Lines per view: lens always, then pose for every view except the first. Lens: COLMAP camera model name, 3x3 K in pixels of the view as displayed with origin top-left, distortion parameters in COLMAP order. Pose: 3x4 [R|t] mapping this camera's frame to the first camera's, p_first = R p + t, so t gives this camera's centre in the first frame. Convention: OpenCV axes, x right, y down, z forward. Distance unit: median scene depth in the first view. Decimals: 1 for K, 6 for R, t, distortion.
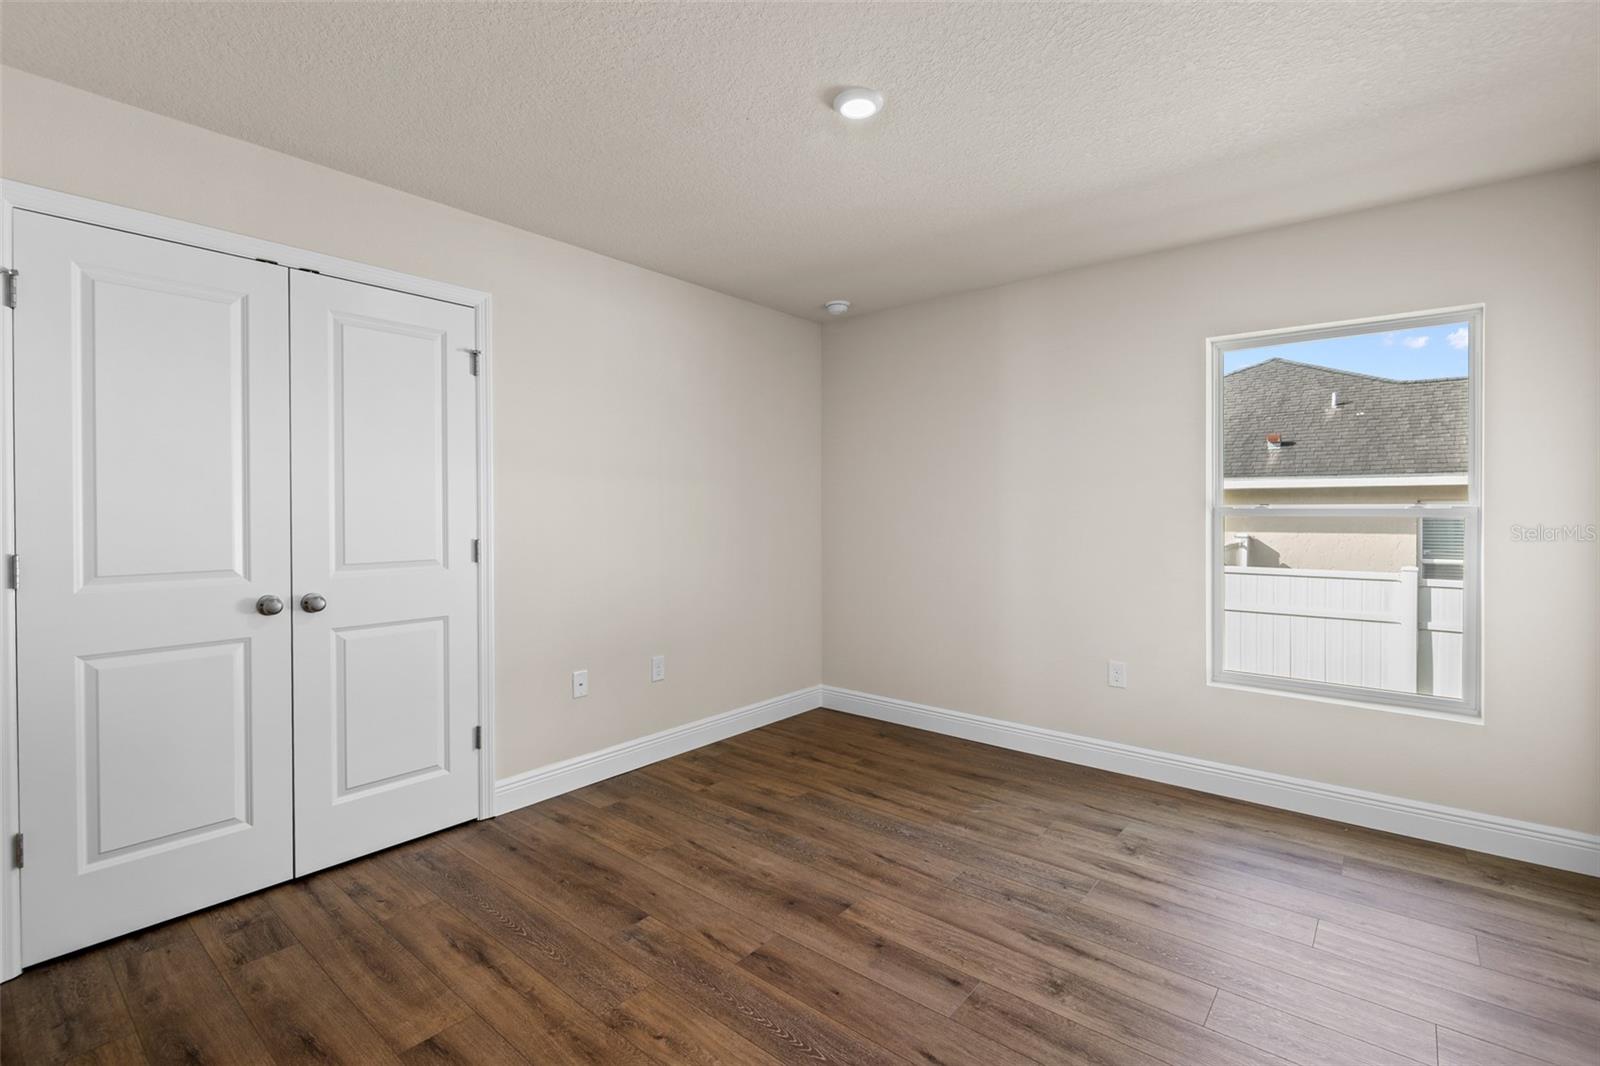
lens RADIAL K [[732.6, 0, 804.4], [0, 732.6, 511.4], [0, 0, 1]] dist [0.000615, -0.000416]
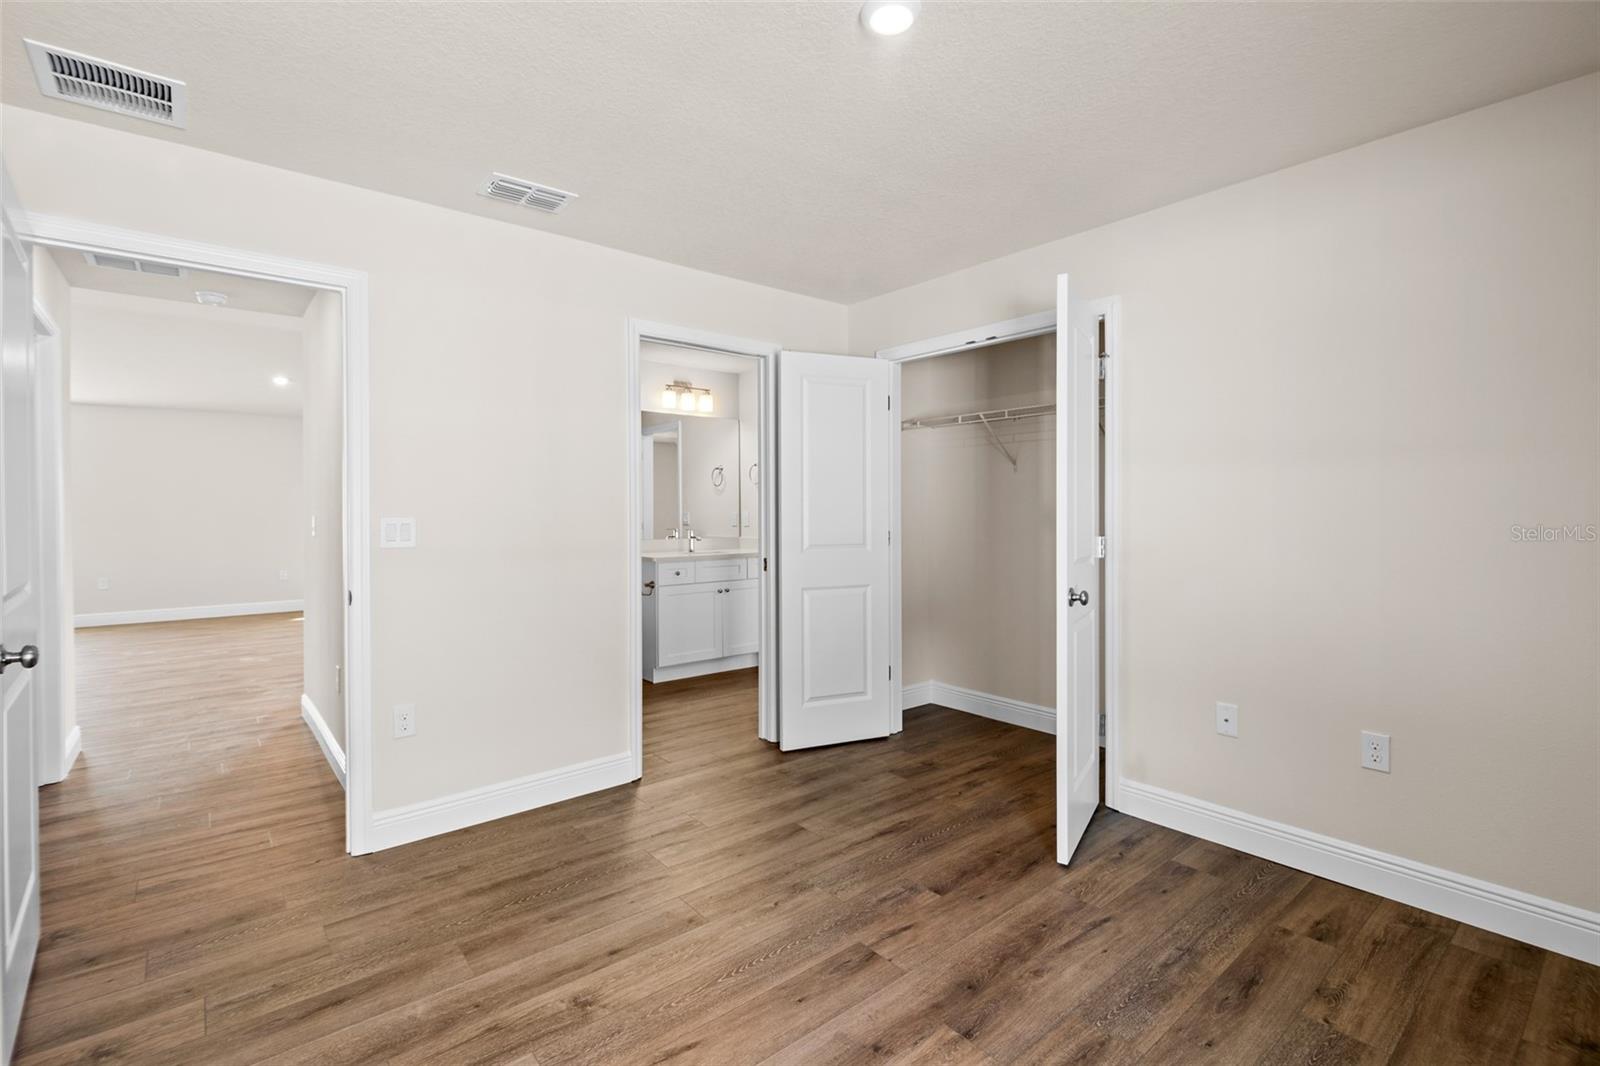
lens RADIAL K [[727.0, 0, 806.7], [0, 727.0, 521.8], [0, 0, 1]] dist [0.002598, -0.000277]
pose [[-0.184790, 0.017261, -0.982626, 0.758852], [0.001685, 0.999850, 0.017247, 0.000201], [0.982777, 0.001531, -0.184791, 0.912442]]
